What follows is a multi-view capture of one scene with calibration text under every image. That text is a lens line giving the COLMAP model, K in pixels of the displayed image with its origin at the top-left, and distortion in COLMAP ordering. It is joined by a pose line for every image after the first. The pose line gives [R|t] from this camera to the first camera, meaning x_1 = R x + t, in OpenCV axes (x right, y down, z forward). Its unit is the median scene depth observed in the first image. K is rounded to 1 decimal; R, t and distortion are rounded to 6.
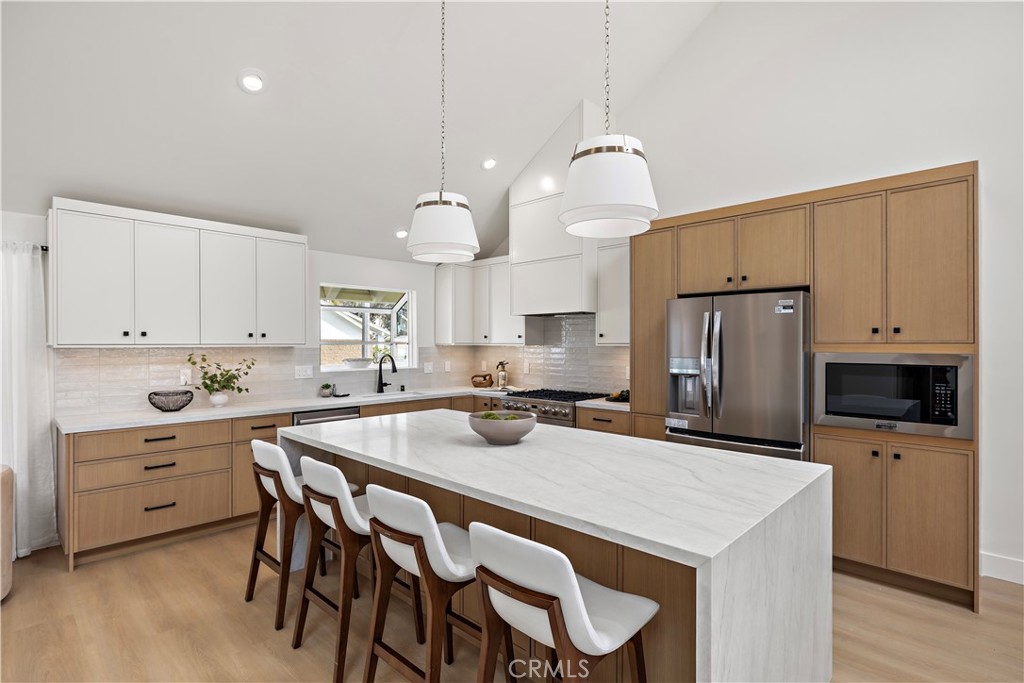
lens RADIAL K [[497.0, 0, 515.2], [0, 497.0, 345.7], [0, 0, 1]] dist [-0.003293, 0.003385]
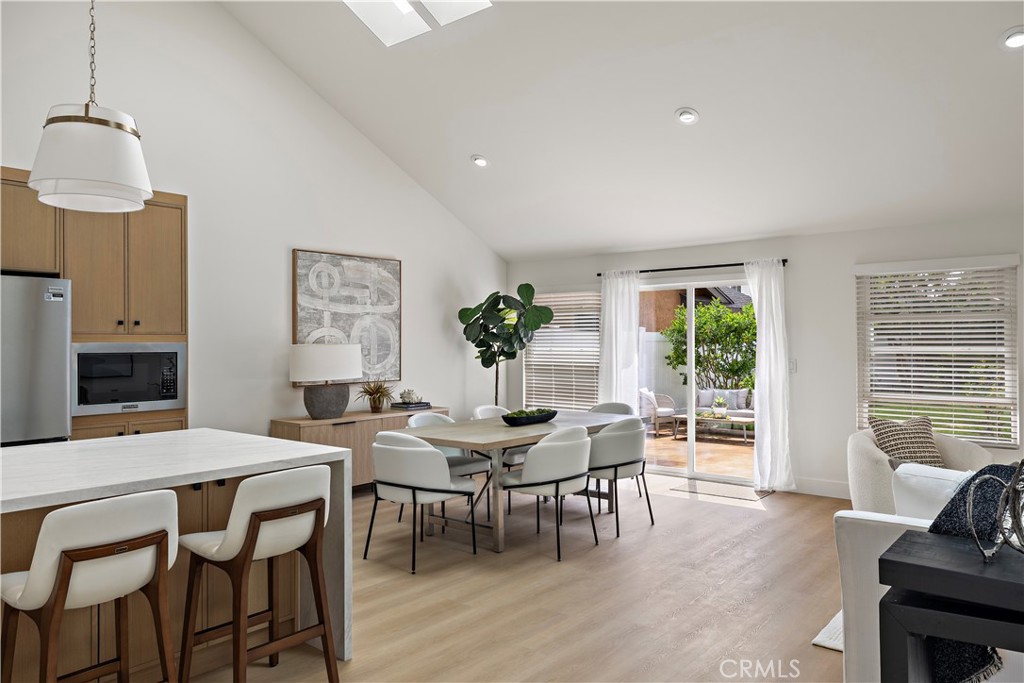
lens RADIAL K [[710.3, 0, 506.8], [0, 710.3, 337.1], [0, 0, 1]] dist [0.012249, -0.001948]
pose [[-0.065994, 0.008812, 0.997781, -0.657773], [0.007619, 0.999936, -0.008327, 0.015476], [-0.997791, 0.007052, -0.066057, 0.183542]]
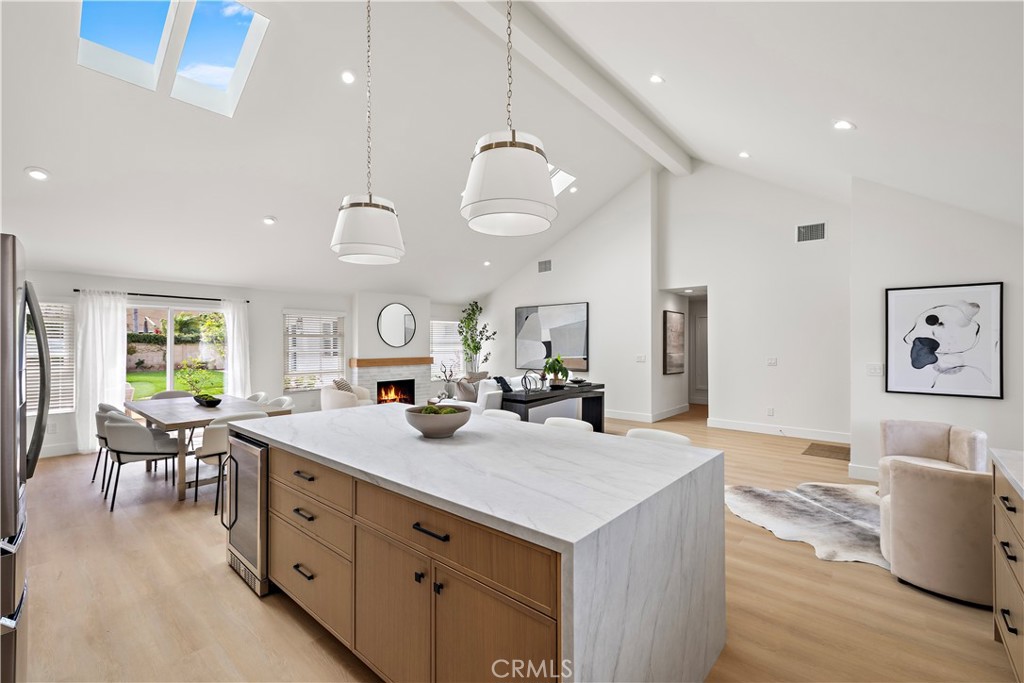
lens RADIAL K [[436.3, 0, 511.1], [0, 436.3, 347.5], [0, 0, 1]] dist [0.004193, 0.000215]
pose [[-0.999266, 0.001163, -0.038284, -0.096608], [0.000708, 0.999929, 0.011890, -0.000562], [0.038296, 0.011855, -0.999196, 1.249124]]
